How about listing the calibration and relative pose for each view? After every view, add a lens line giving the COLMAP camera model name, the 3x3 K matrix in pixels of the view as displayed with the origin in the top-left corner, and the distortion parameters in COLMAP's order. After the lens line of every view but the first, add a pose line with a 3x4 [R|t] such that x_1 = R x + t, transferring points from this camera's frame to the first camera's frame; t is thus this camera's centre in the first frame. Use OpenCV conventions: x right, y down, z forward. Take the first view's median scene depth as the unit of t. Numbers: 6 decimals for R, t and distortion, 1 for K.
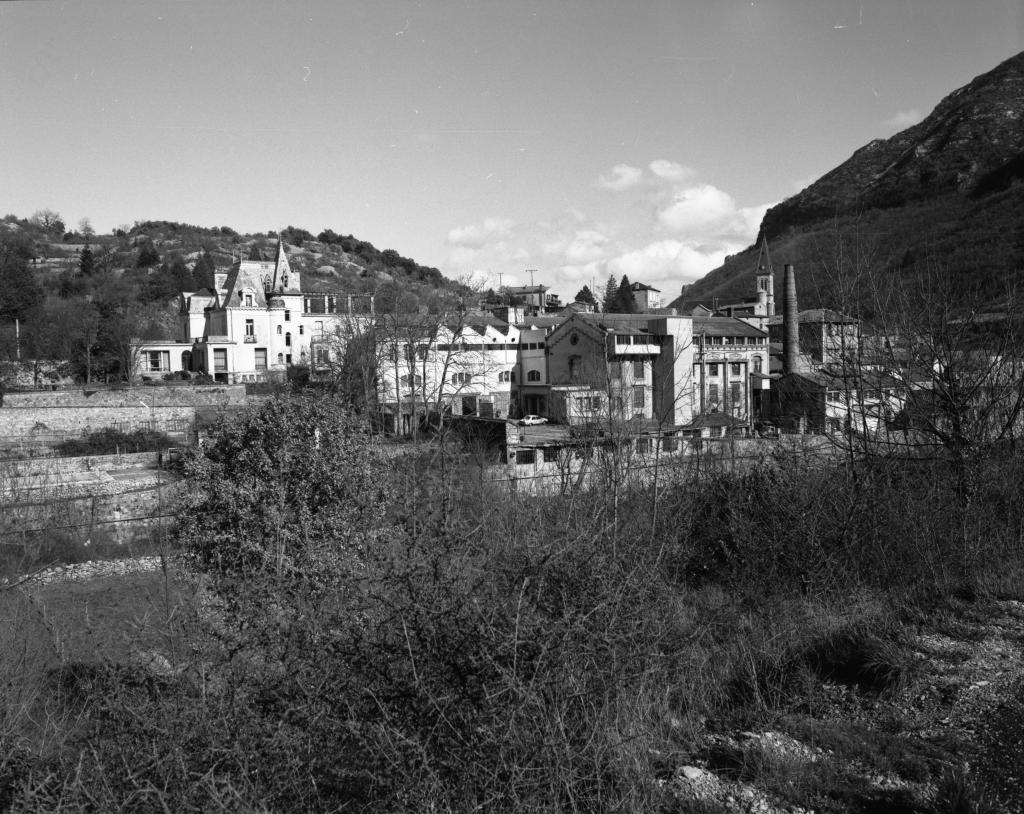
lens RADIAL K [[845.1, 0, 501.8], [0, 845.1, 380.9], [0, 0, 1]] dist [-0.094219, 0.040853]
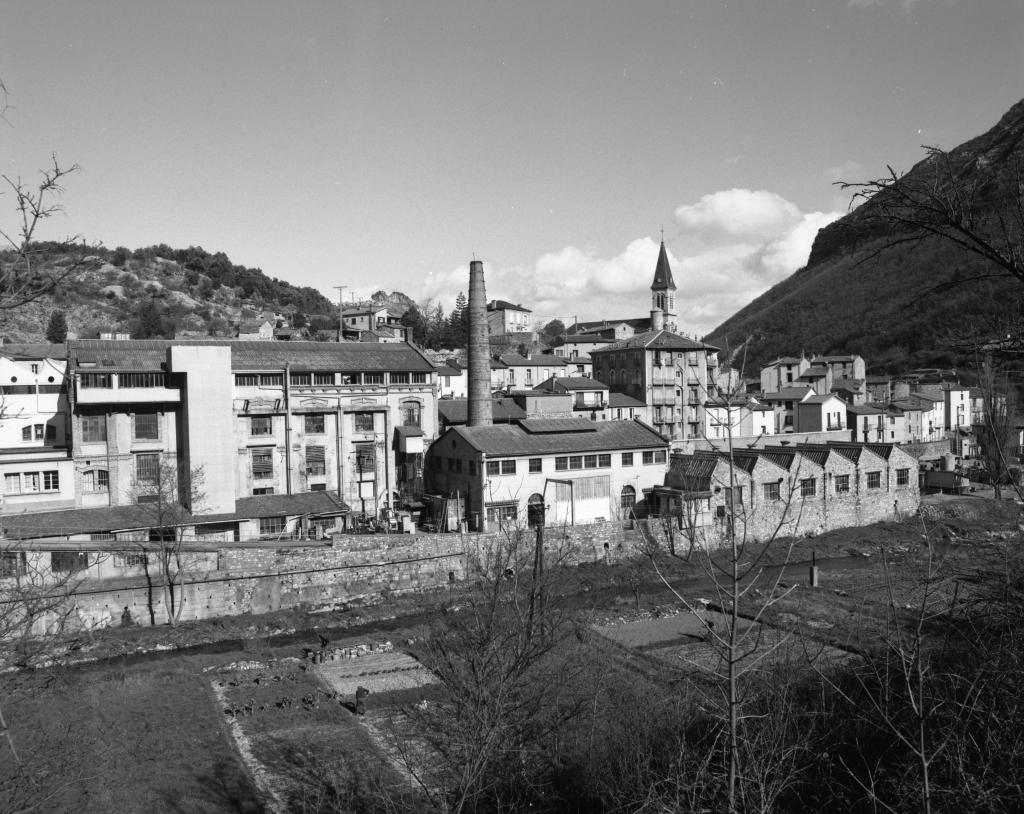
lens RADIAL K [[835.8, 0, 521.3], [0, 835.8, 428.0], [0, 0, 1]] dist [-0.080618, 0.019186]
pose [[0.997268, 0.003650, -0.073775, 0.443456], [-0.001850, 0.999699, 0.024459, -0.025298], [0.073843, -0.024256, 0.996975, 0.360977]]
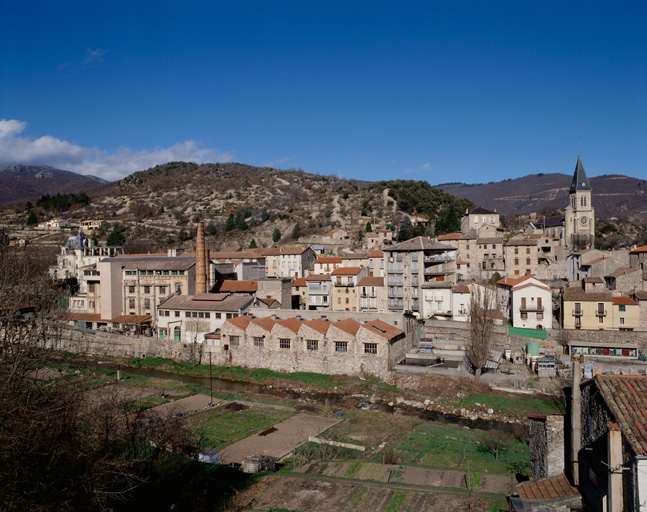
lens RADIAL K [[534.0, 0, 337.5], [0, 534.0, 274.8], [0, 0, 1]] dist [-0.094219, 0.040853]
pose [[0.542001, 0.043307, -0.839261, 1.315995], [-0.009908, 0.998931, 0.045148, -0.093180], [0.840319, -0.016155, 0.541851, 0.721363]]
